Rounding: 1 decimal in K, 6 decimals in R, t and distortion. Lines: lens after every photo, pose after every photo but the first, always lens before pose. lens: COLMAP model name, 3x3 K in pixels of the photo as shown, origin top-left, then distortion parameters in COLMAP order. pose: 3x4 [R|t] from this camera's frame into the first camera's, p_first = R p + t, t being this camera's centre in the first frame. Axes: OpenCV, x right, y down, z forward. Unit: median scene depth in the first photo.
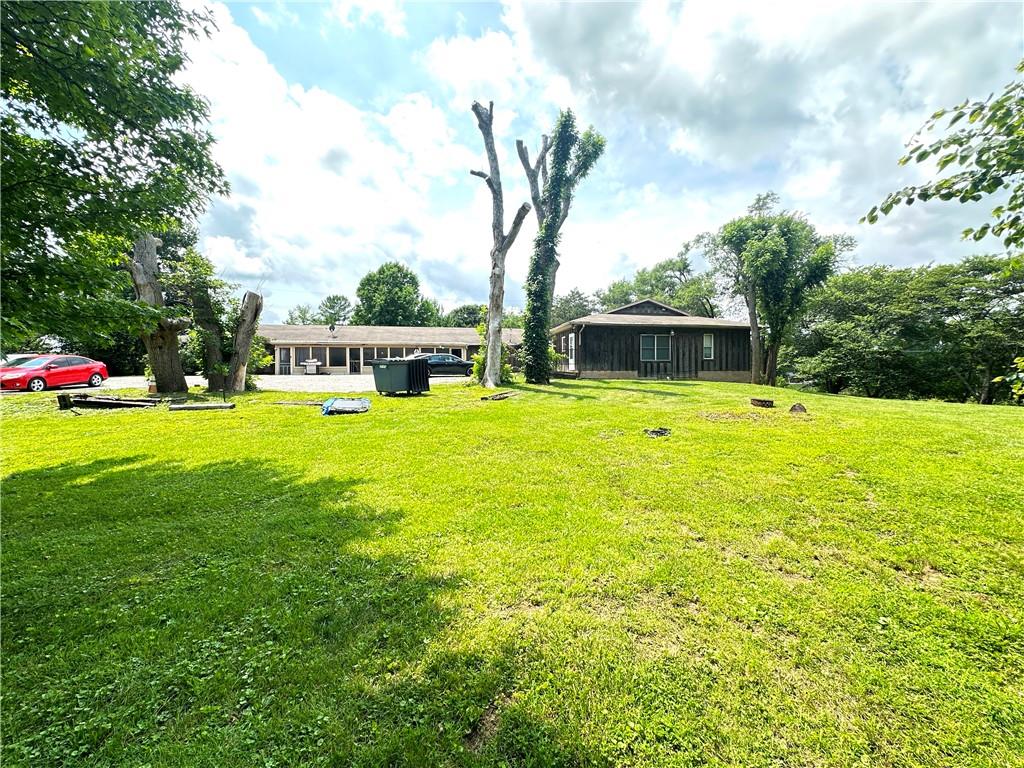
lens RADIAL K [[407.9, 0, 507.1], [0, 407.9, 383.0], [0, 0, 1]] dist [0.002256, -0.000359]
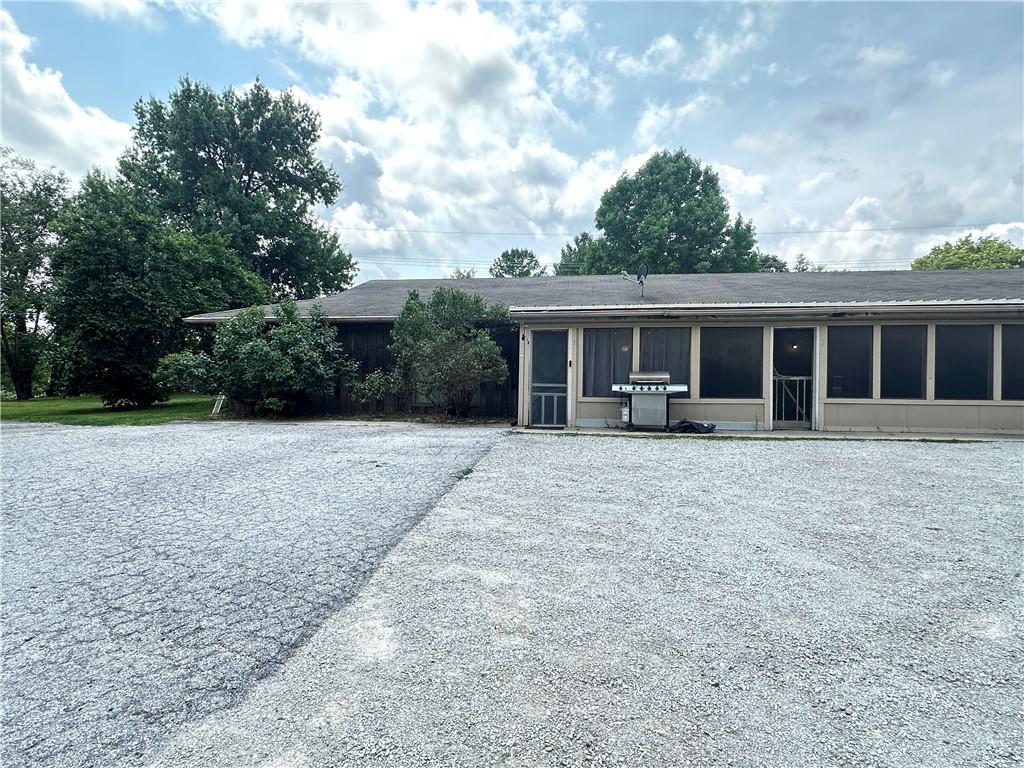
lens RADIAL K [[556.6, 0, 507.7], [0, 556.6, 382.4], [0, 0, 1]] dist [-0.016411, 0.005728]
pose [[0.946244, 0.000578, -0.323453, -0.114875], [-0.000596, 1.000000, 0.000042, -0.013639], [0.323453, 0.000153, 0.946244, 0.155462]]
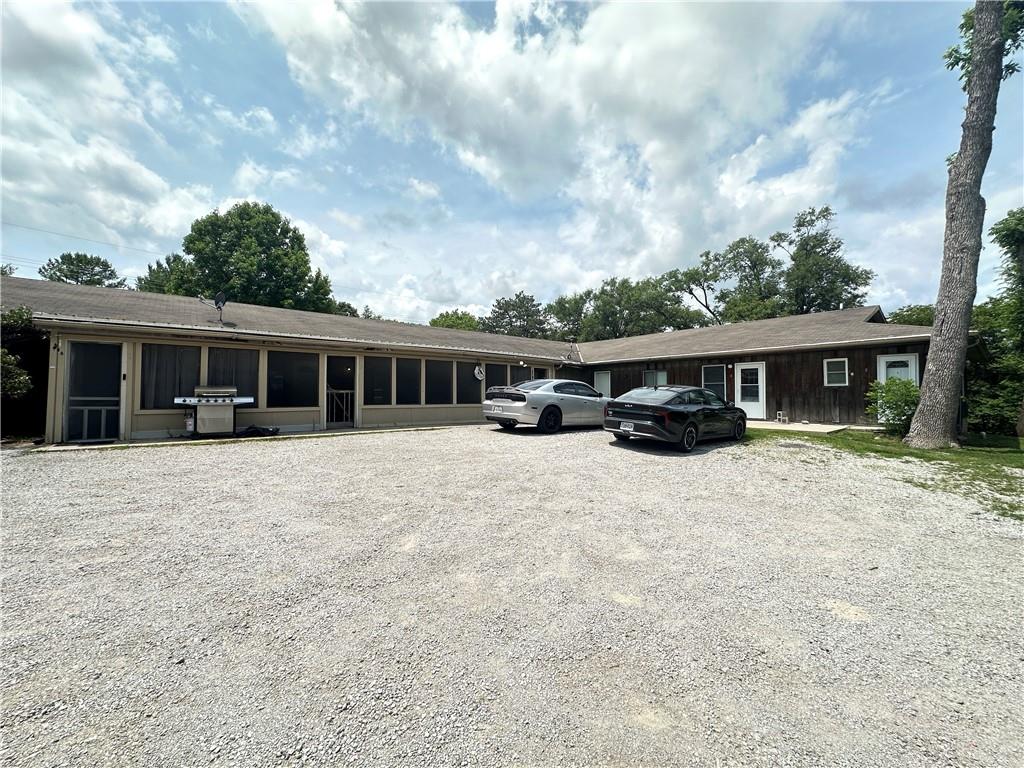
lens RADIAL K [[407.9, 0, 516.0], [0, 407.9, 387.2], [0, 0, 1]] dist [0.002256, -0.000359]
pose [[0.882331, 0.002981, 0.470619, -0.108271], [0.004509, 0.999880, -0.014788, -0.013793], [-0.470607, 0.015170, 0.882212, 0.155107]]
